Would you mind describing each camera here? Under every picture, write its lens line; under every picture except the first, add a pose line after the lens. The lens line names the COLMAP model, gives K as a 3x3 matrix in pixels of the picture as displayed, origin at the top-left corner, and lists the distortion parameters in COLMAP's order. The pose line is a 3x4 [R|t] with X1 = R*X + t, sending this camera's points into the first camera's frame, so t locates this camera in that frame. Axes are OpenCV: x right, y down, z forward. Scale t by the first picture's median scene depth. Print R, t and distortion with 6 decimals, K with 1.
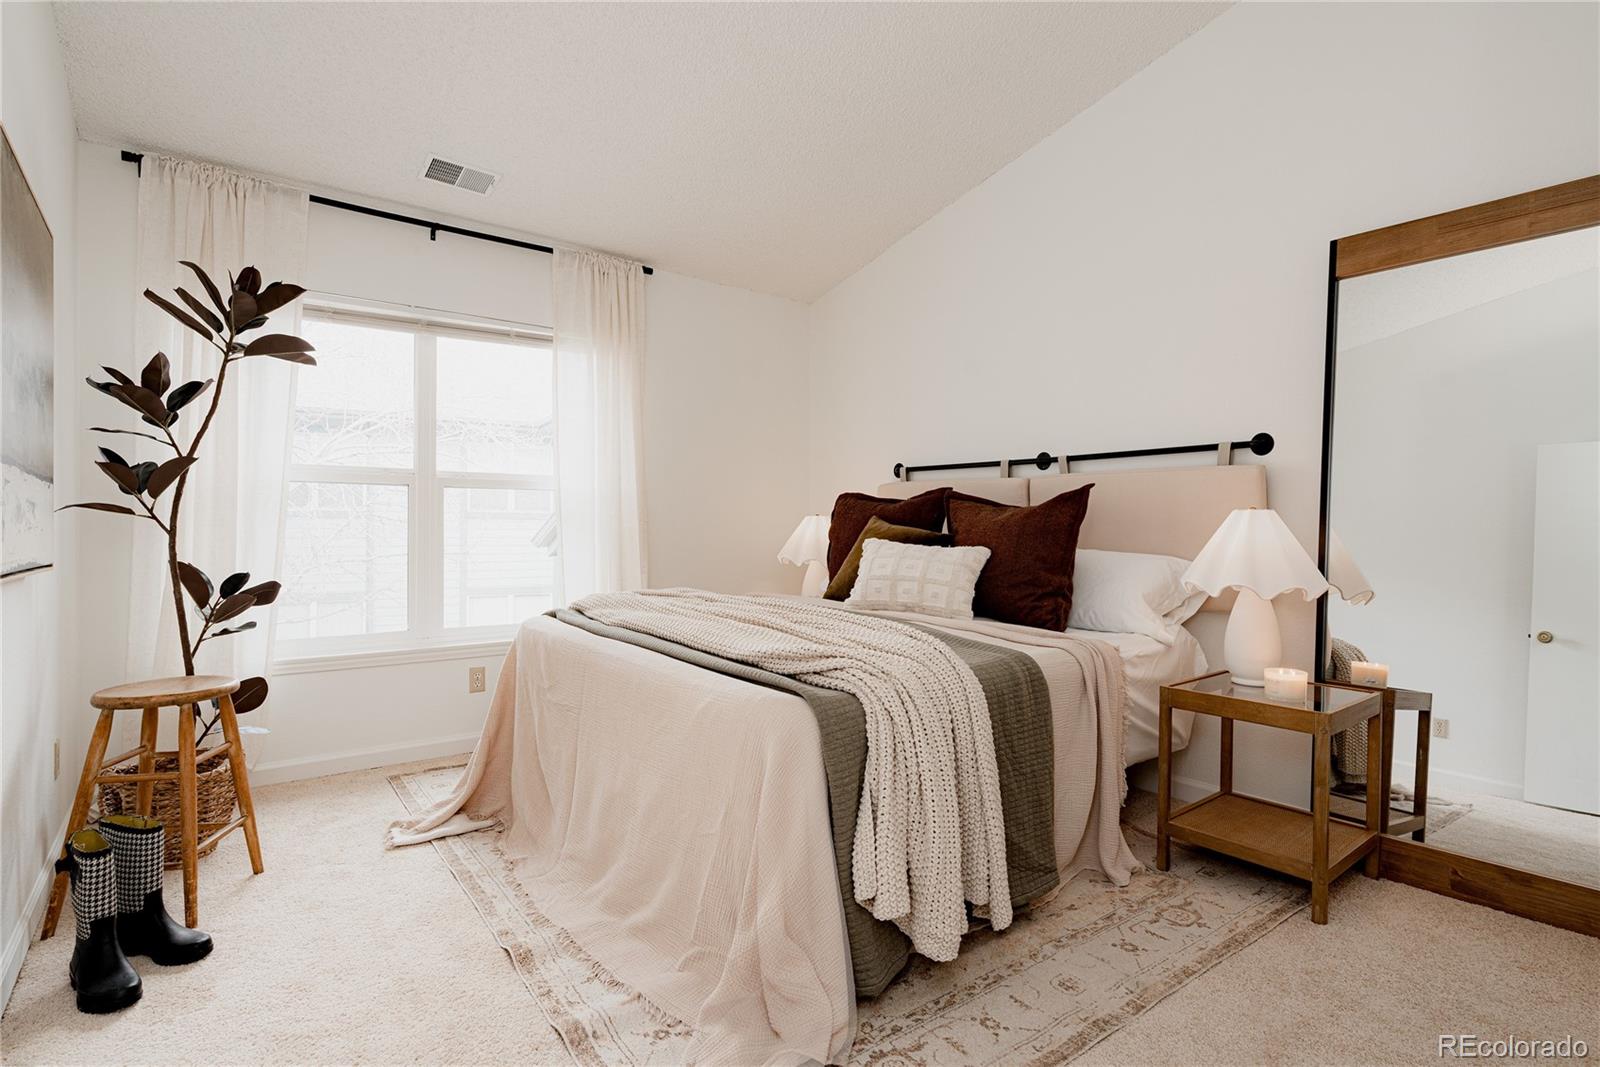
lens RADIAL K [[795.9, 0, 798.2], [0, 795.9, 530.0], [0, 0, 1]] dist [0.001158, -0.000109]
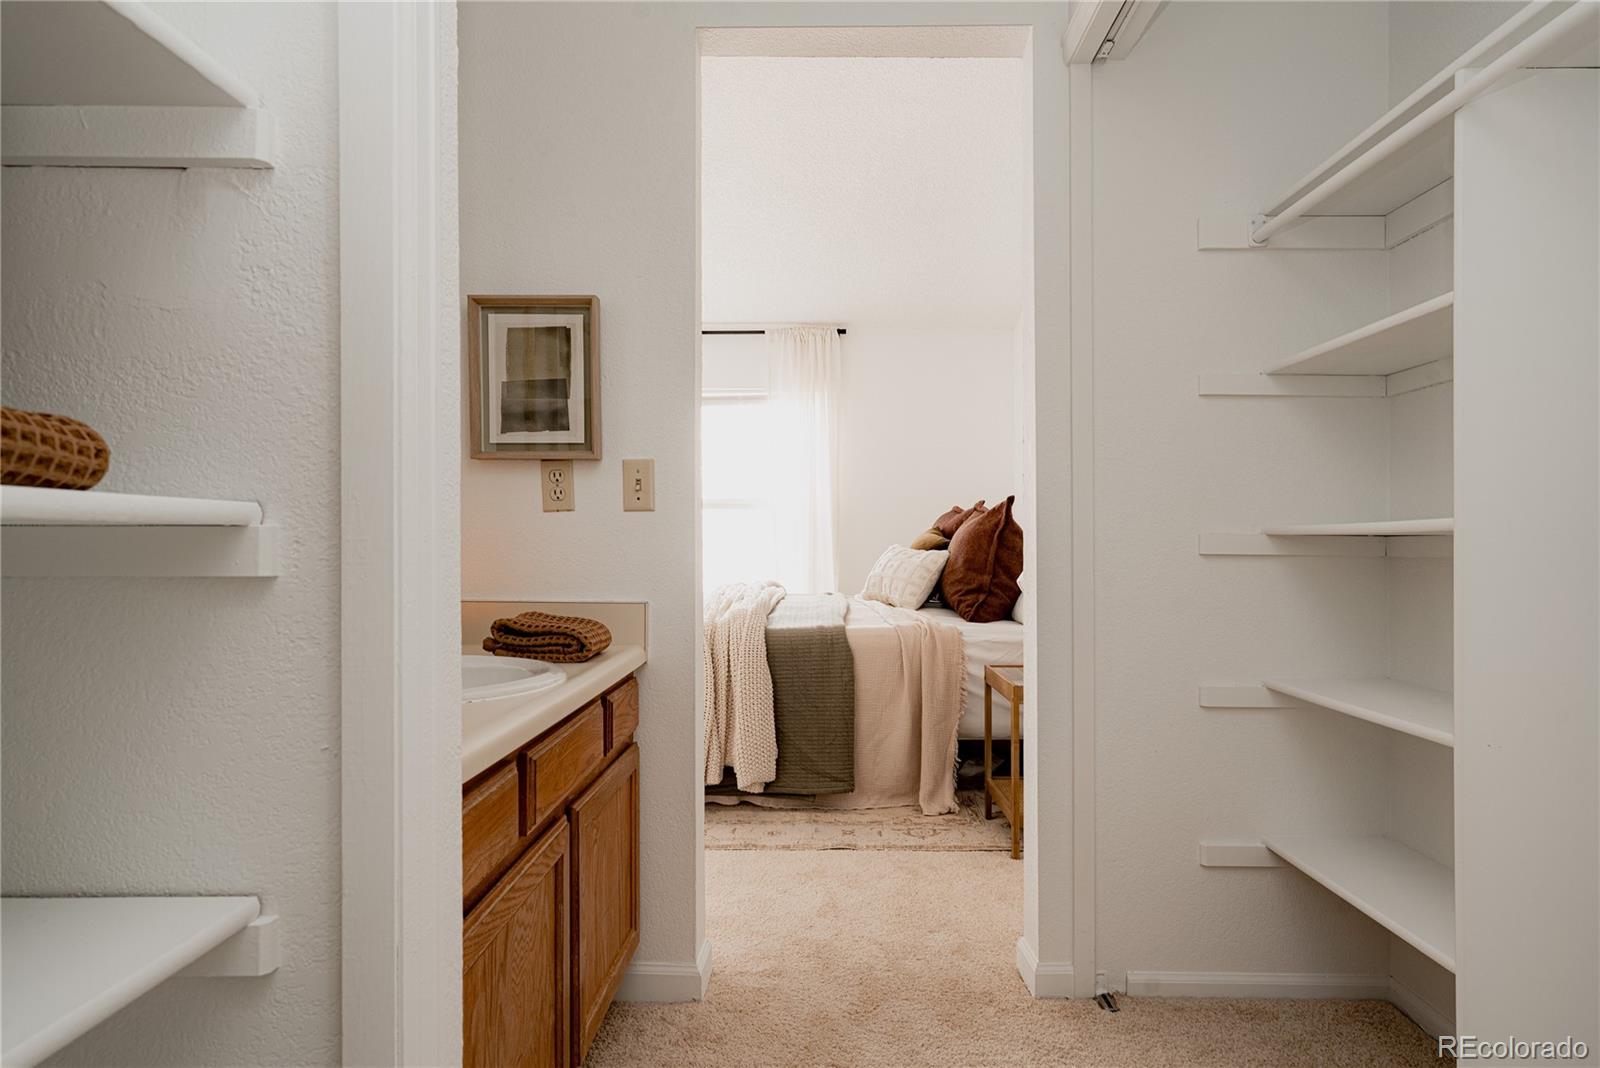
lens RADIAL K [[902.9, 0, 805.2], [0, 902.9, 537.2], [0, 0, 1]] dist [0.008285, 0.005843]
pose [[0.785814, -0.005288, -0.618440, 0.951314], [-0.001903, 0.999938, -0.010969, 0.016622], [0.618460, 0.009797, 0.785755, -0.210844]]
